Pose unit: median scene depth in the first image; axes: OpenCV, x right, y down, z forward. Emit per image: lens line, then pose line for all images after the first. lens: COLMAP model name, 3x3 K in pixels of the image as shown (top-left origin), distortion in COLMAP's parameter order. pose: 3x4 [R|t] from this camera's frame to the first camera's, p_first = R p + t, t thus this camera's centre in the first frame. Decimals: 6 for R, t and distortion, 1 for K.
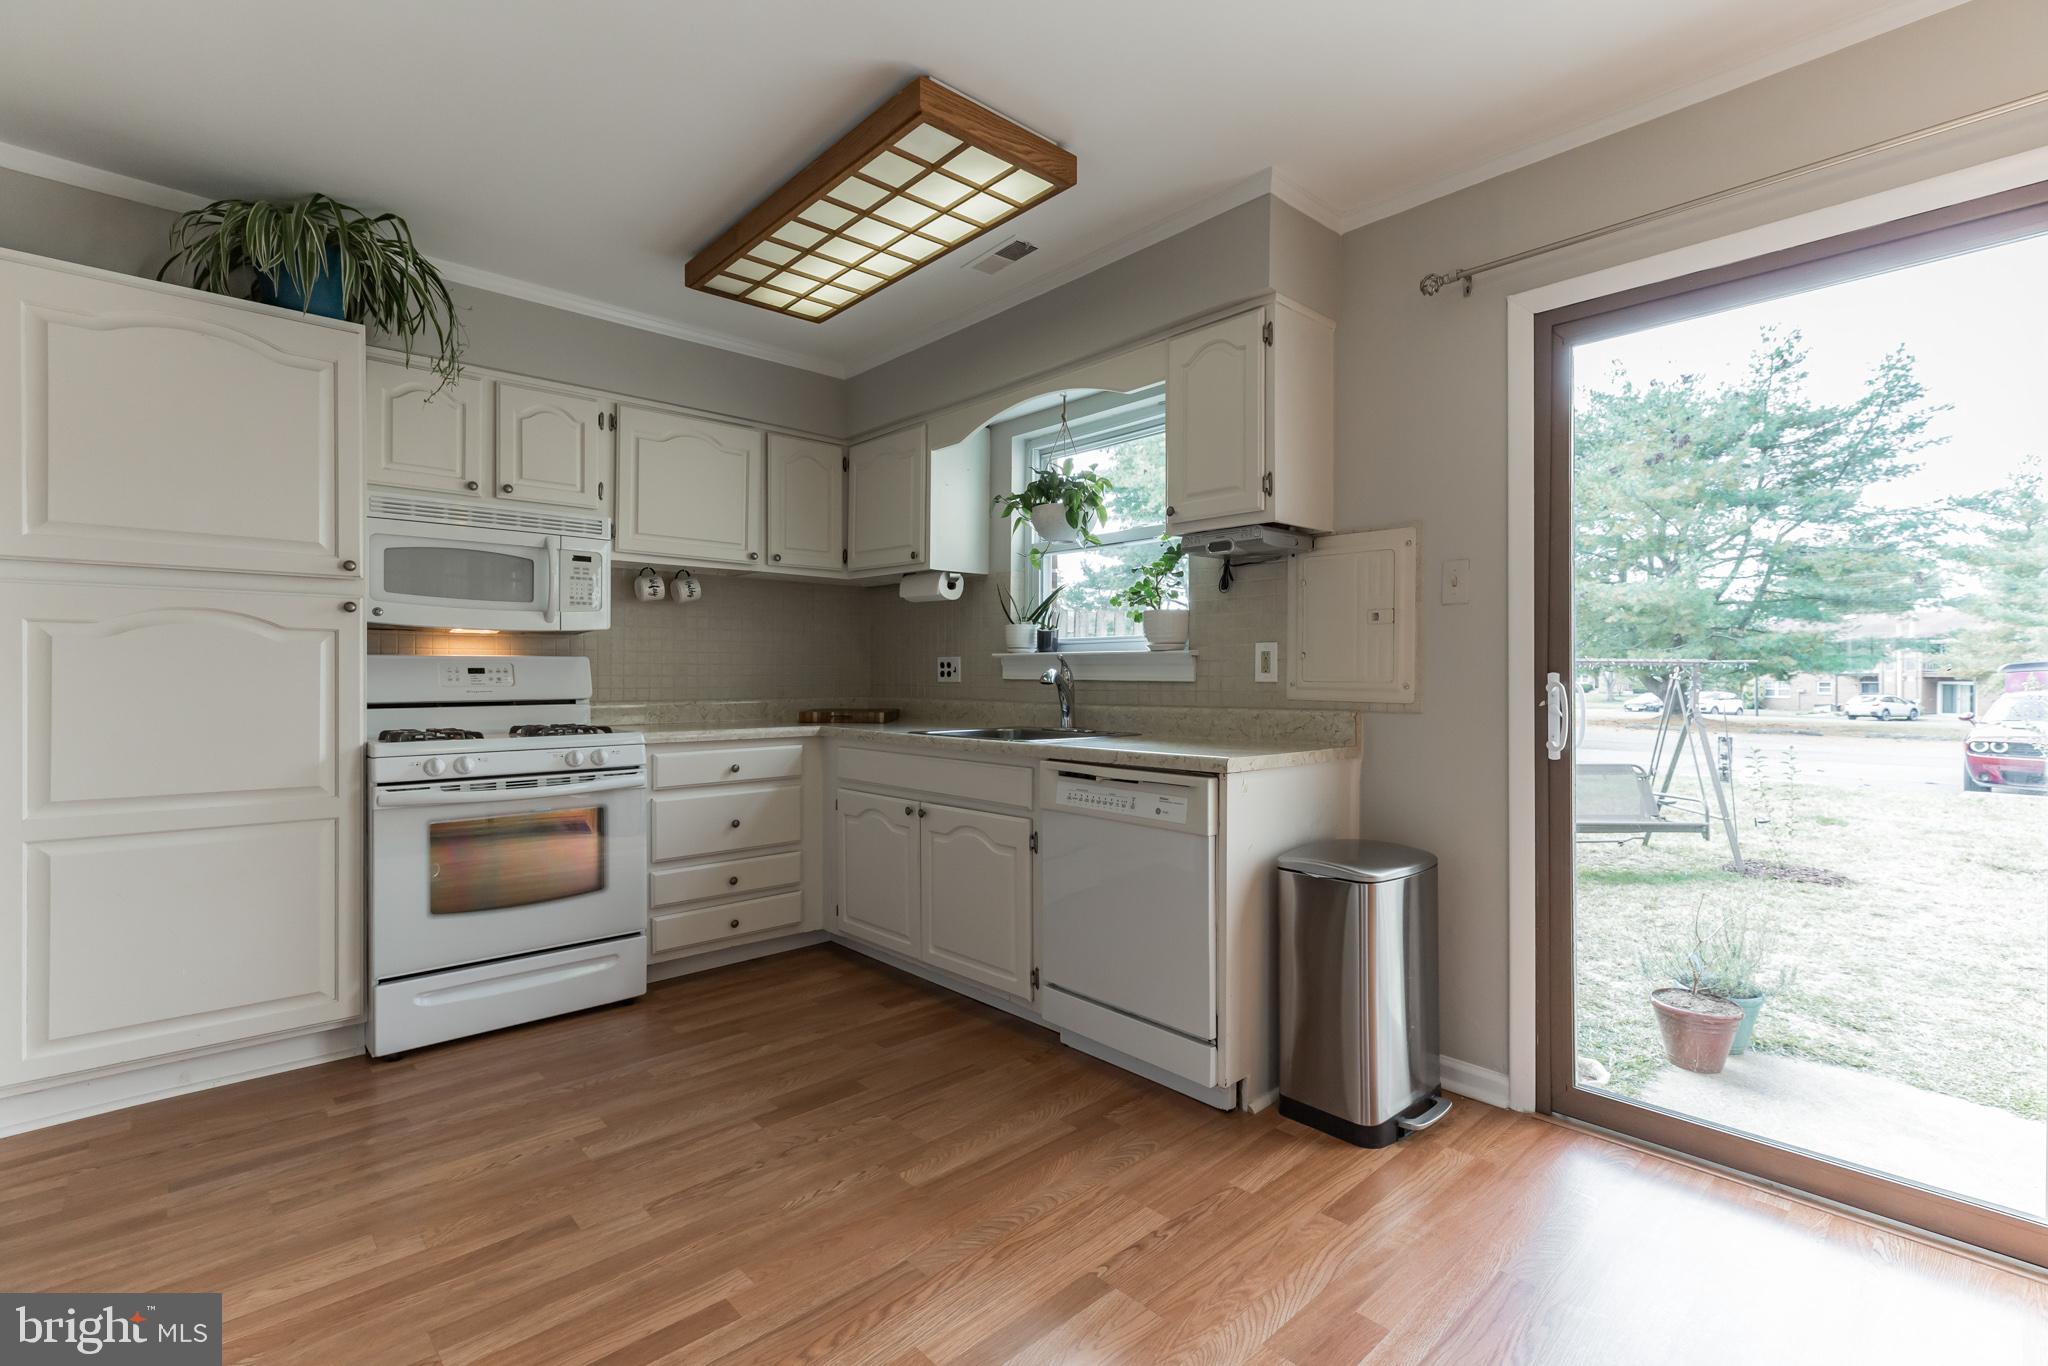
lens RADIAL K [[934.3, 0, 1006.0], [0, 934.3, 675.2], [0, 0, 1]] dist [0.003181, -0.000023]
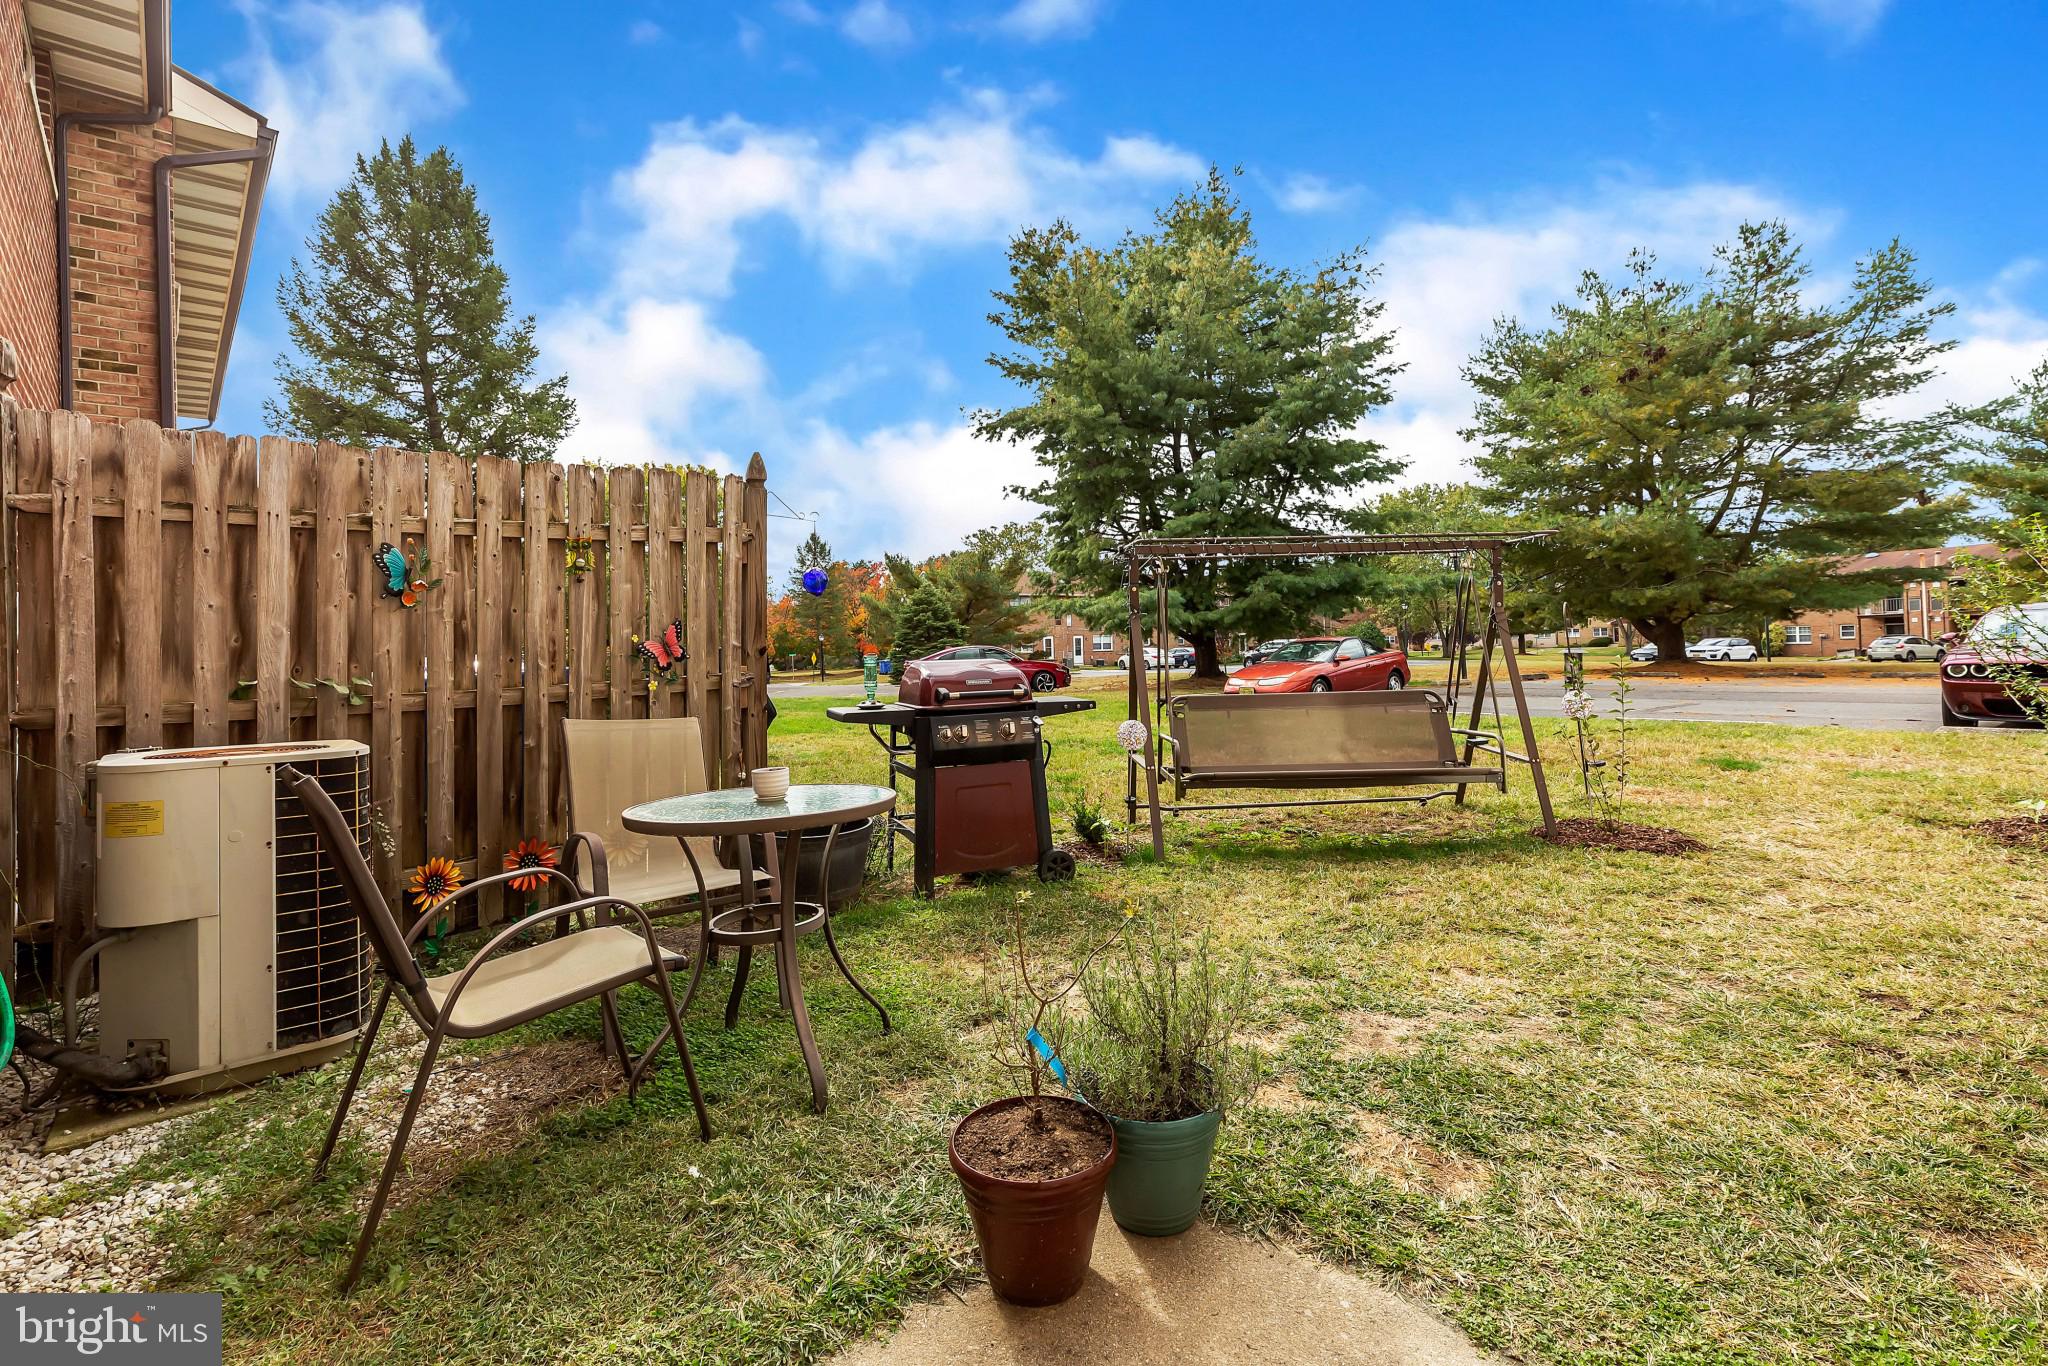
lens RADIAL K [[973.9, 0, 1023.6], [0, 973.9, 630.8], [0, 0, 1]] dist [0.001783, 0.000899]
pose [[0.999595, -0.027715, 0.006467, 0.097688], [0.027824, 0.999459, -0.017508, 0.014660], [-0.005978, 0.017681, 0.999826, 0.069020]]
